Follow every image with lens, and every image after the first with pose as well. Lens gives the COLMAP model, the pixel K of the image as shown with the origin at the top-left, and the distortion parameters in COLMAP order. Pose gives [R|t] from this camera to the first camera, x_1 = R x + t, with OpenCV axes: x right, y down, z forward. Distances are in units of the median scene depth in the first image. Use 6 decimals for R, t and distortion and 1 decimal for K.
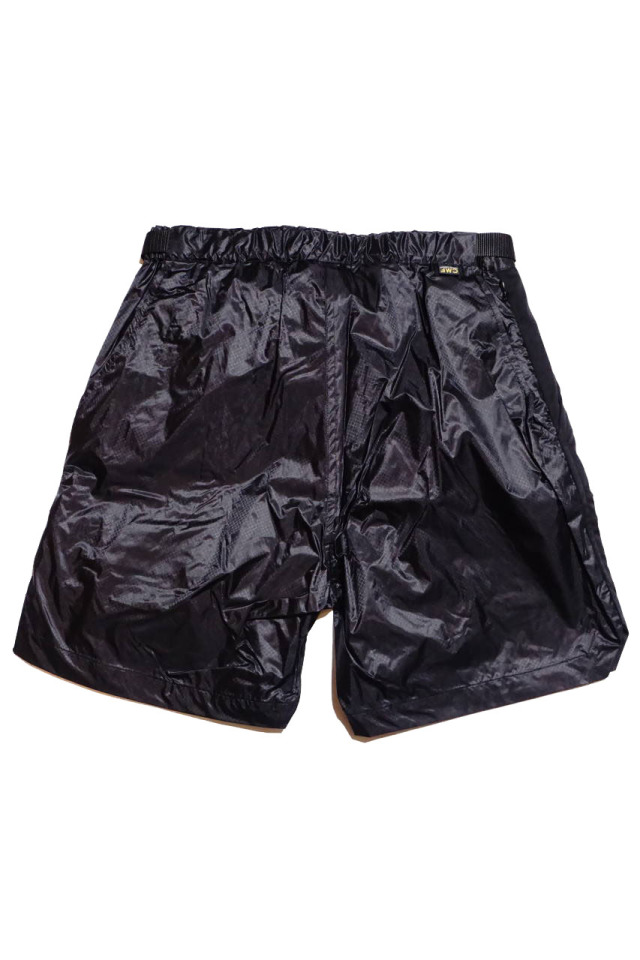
lens RADIAL K [[1166.4, 0, 320.0], [0, 1166.4, 480.0], [0, 0, 1]] dist [-0.000565, -0.001789]
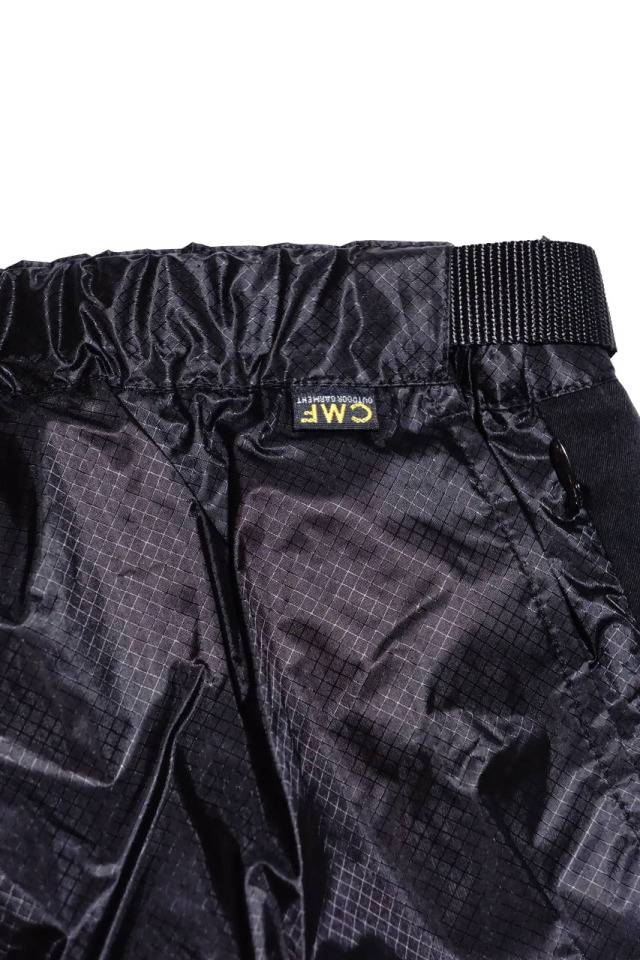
lens RADIAL K [[2131.8, 0, 320.0], [0, 2131.8, 480.0], [0, 0, 1]] dist [0.616091, 0.117980]
pose [[0.998958, -0.044910, -0.008125, 0.110187], [0.044840, 0.998957, -0.008616, -0.161797], [0.008504, 0.008243, 0.999930, 0.558856]]
